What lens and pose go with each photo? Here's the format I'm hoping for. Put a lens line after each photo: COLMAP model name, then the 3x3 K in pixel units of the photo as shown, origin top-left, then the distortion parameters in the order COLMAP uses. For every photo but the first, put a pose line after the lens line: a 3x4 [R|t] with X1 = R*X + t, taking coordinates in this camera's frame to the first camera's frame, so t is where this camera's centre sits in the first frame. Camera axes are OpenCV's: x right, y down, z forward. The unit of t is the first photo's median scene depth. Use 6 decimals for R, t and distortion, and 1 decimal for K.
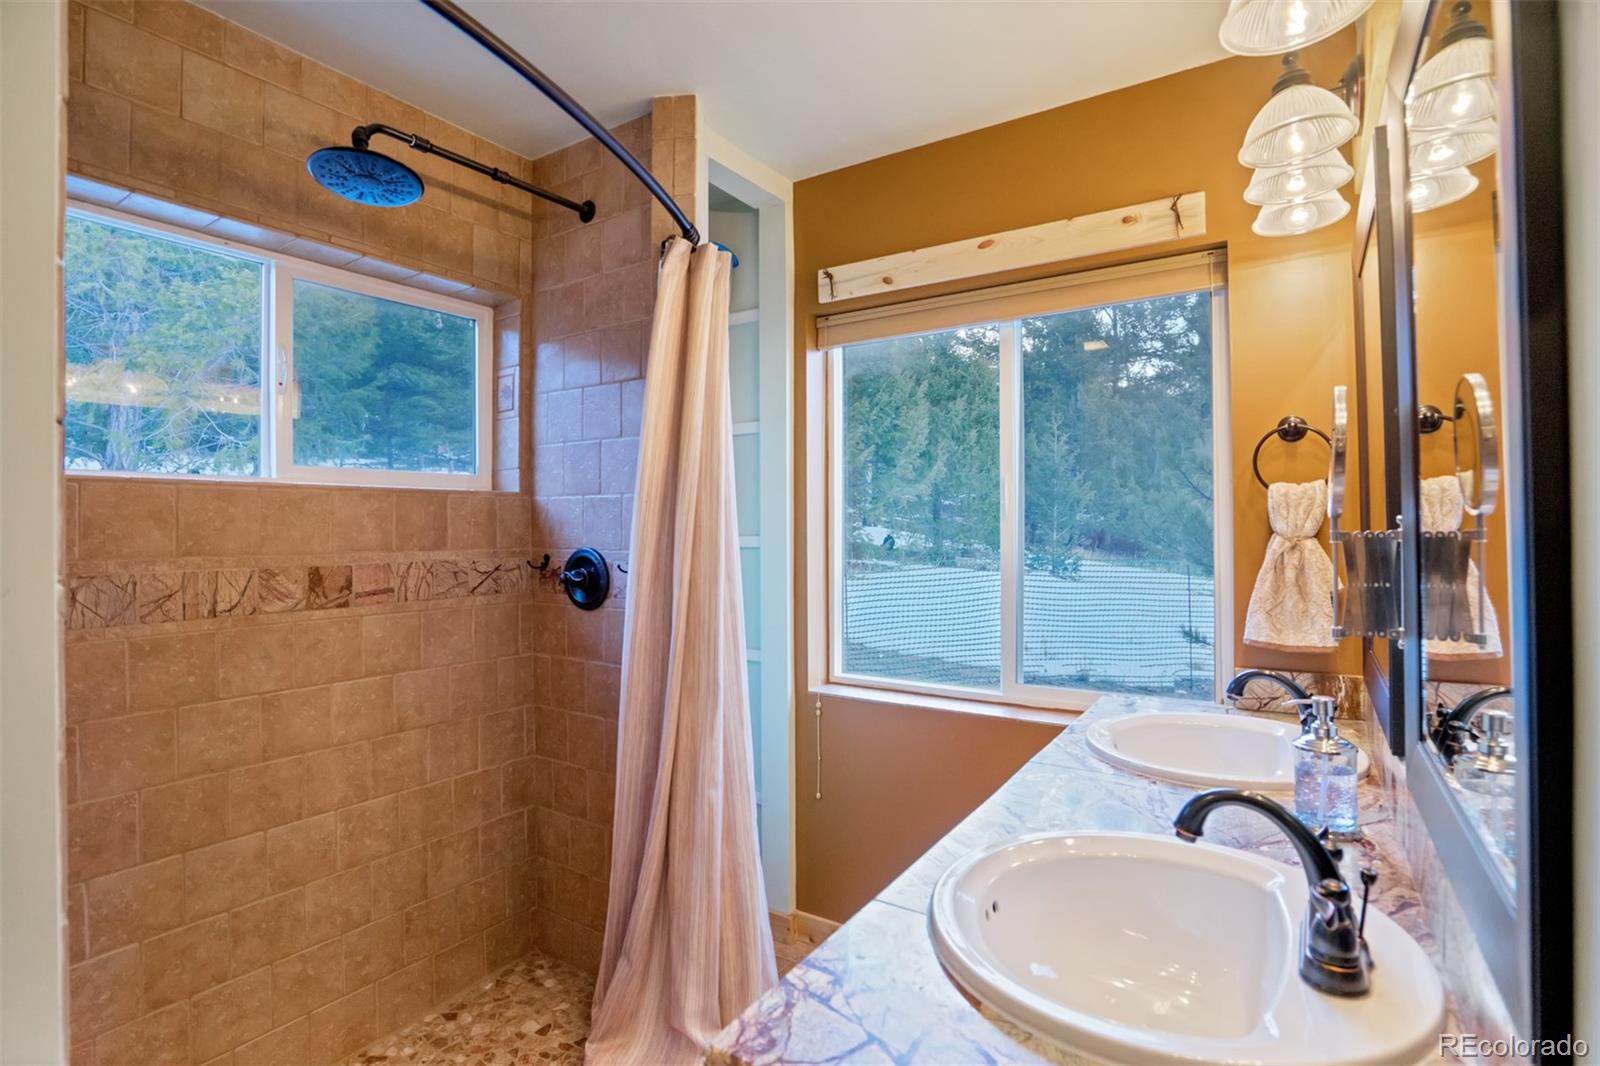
lens RADIAL K [[742.9, 0, 800.0], [0, 742.9, 533.0], [0, 0, 1]] dist [0.002898, 0.000678]
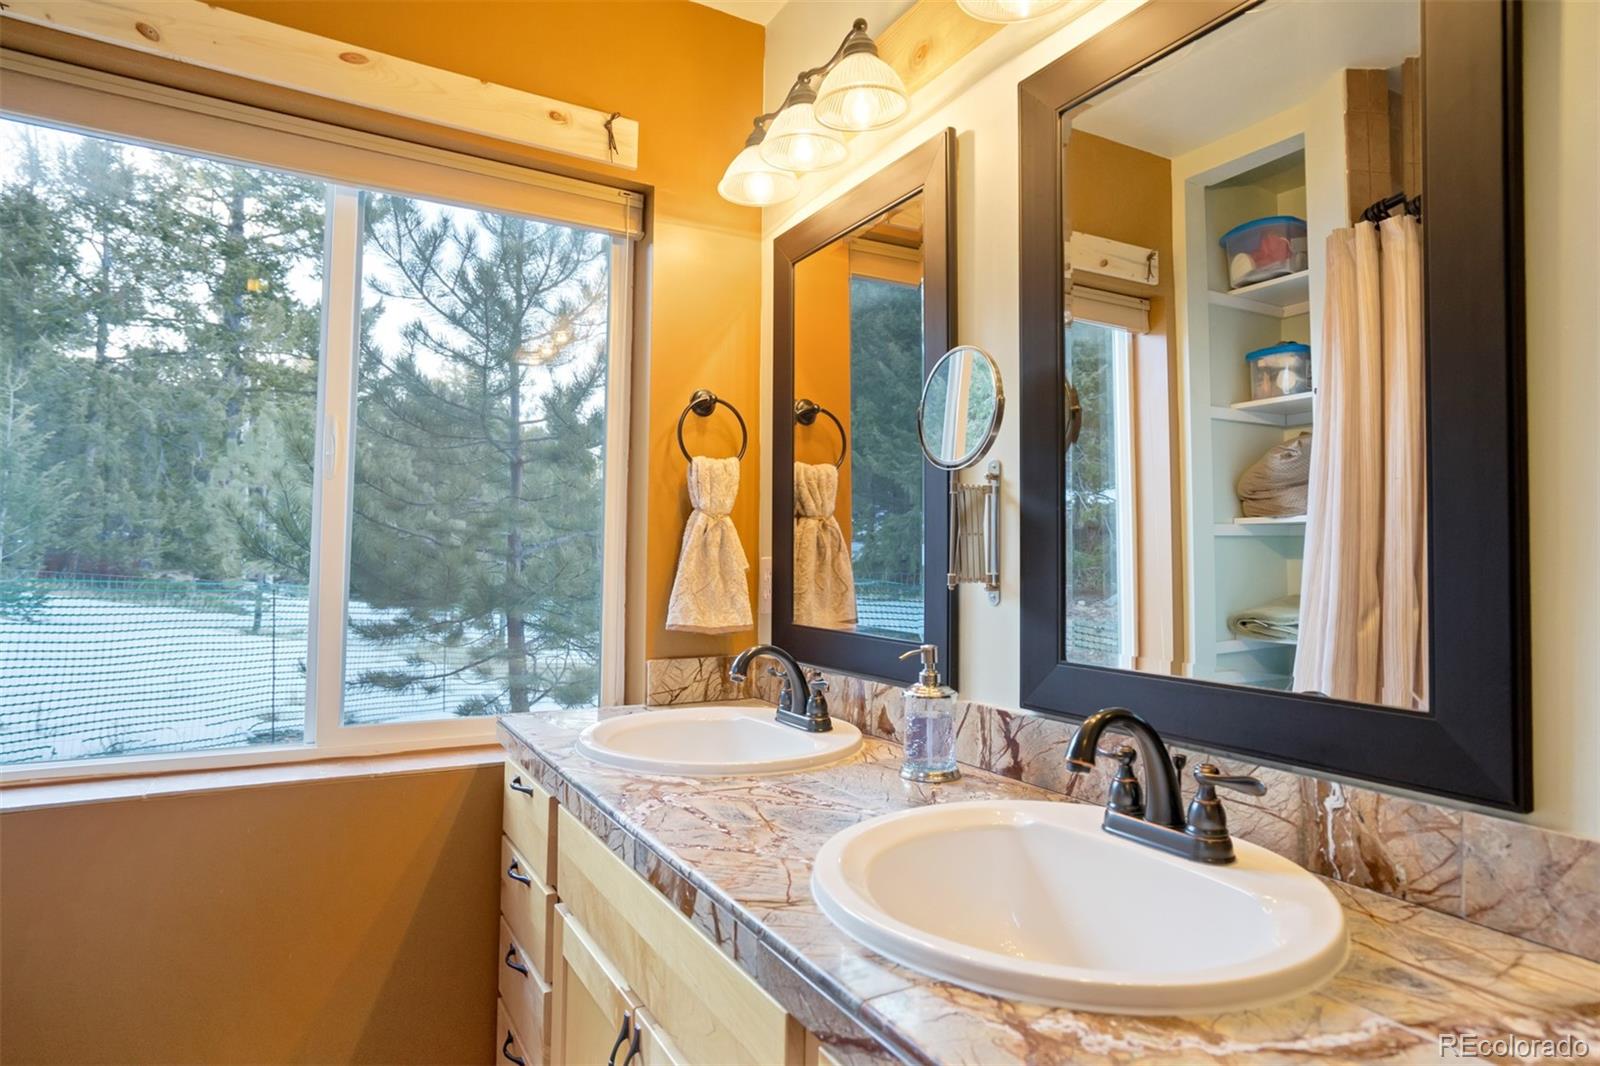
lens RADIAL K [[896.8, 0, 799.7], [0, 896.8, 519.0], [0, 0, 1]] dist [-0.004824, -0.000301]
pose [[0.491175, 0.057272, 0.869176, -0.276015], [-0.020639, 0.998321, -0.054119, 0.069728], [-0.870816, 0.008643, 0.491532, 0.325543]]
